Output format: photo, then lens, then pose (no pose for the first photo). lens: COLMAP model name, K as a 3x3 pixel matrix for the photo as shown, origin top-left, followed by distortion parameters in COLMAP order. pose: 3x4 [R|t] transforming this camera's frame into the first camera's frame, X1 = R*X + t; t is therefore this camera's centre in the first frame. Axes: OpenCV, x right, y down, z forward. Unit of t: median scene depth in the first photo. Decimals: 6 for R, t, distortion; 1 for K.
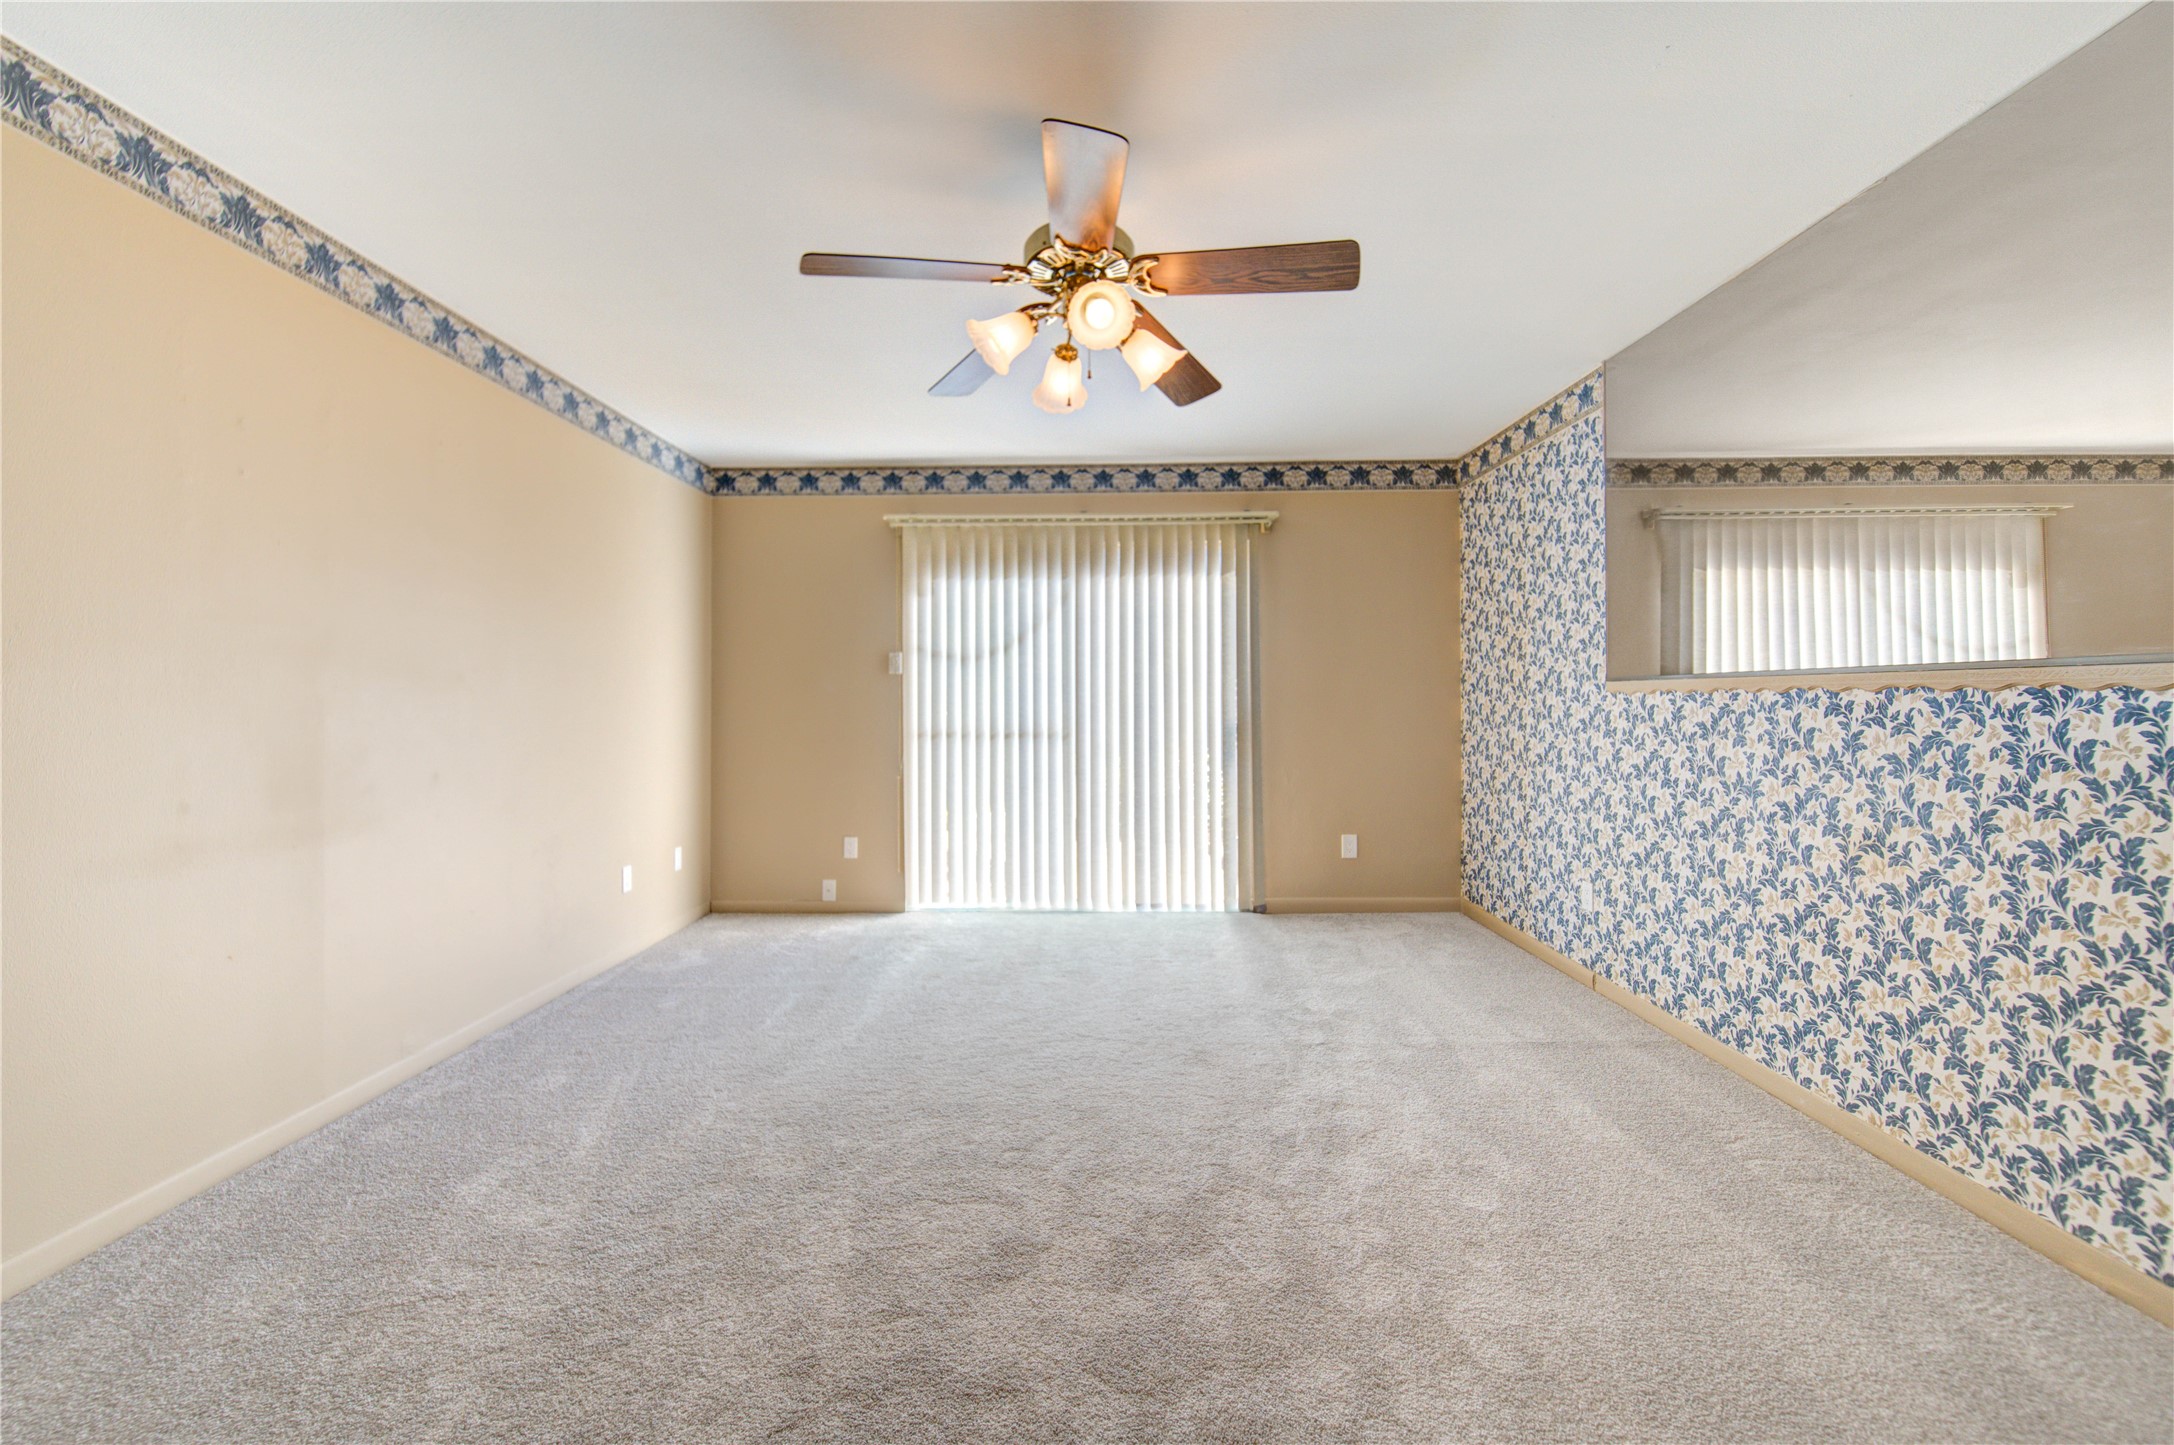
lens RADIAL K [[904.0, 0, 1083.3], [0, 904.0, 679.1], [0, 0, 1]] dist [-0.001146, -0.007762]
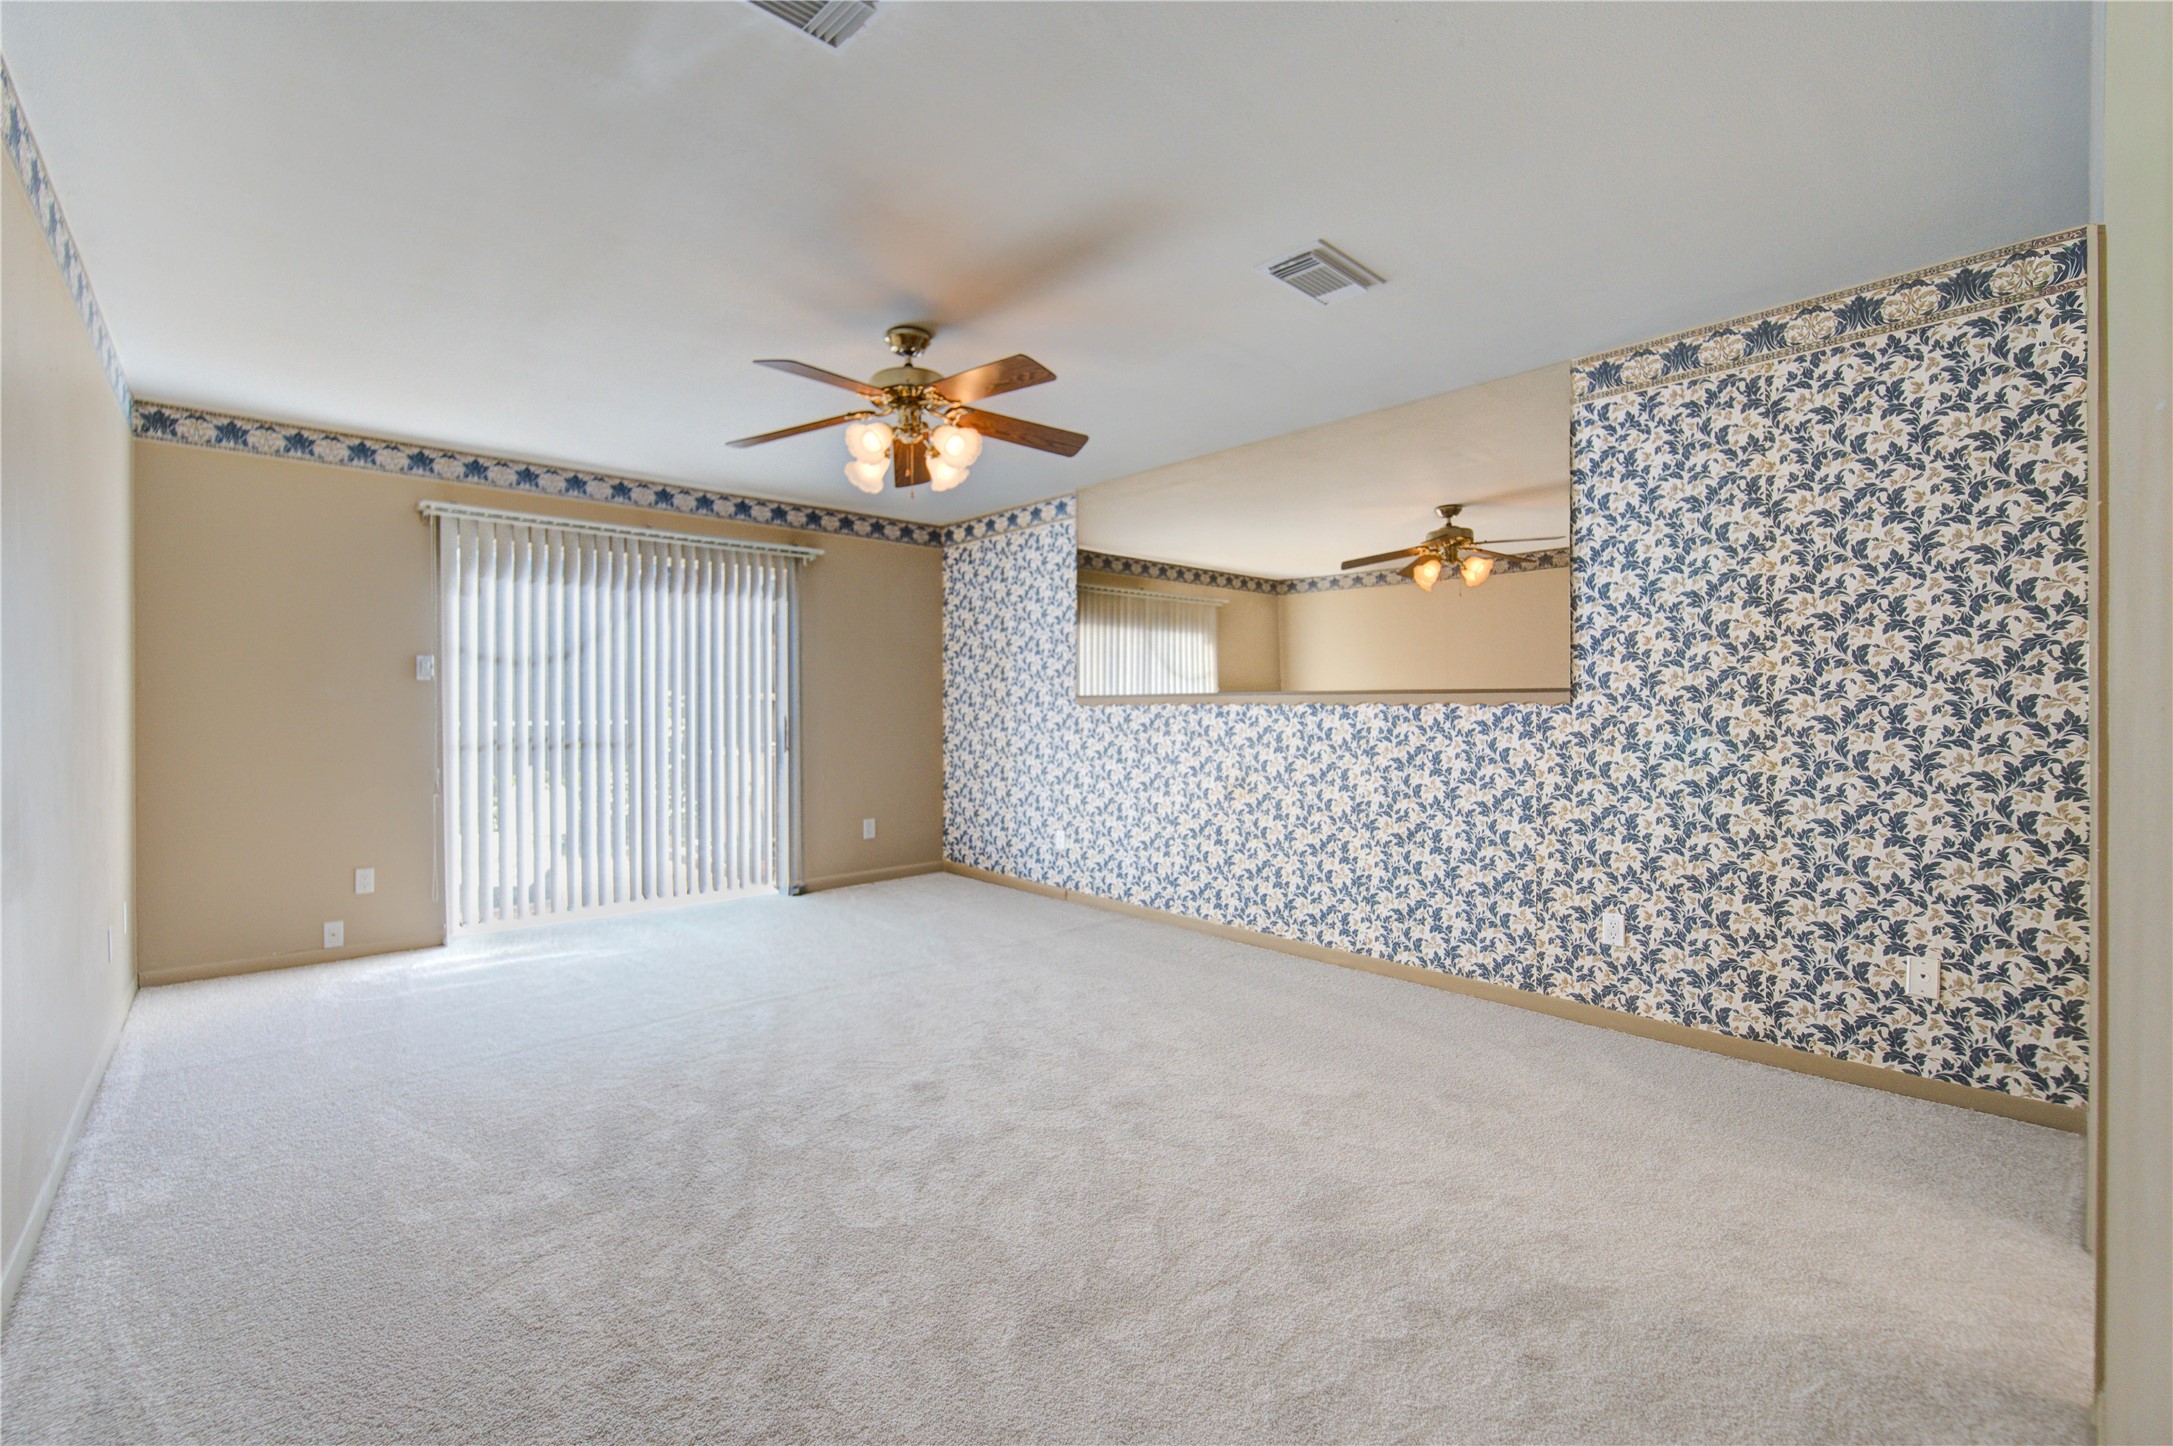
lens RADIAL K [[903.6, 0, 1082.8], [0, 903.6, 679.6], [0, 0, 1]] dist [-0.001146, -0.007762]
pose [[0.717537, 0.024696, 0.696082, -0.376223], [-0.016716, 0.999694, -0.018236, -0.000320], [-0.696320, 0.001449, 0.717730, -0.088320]]
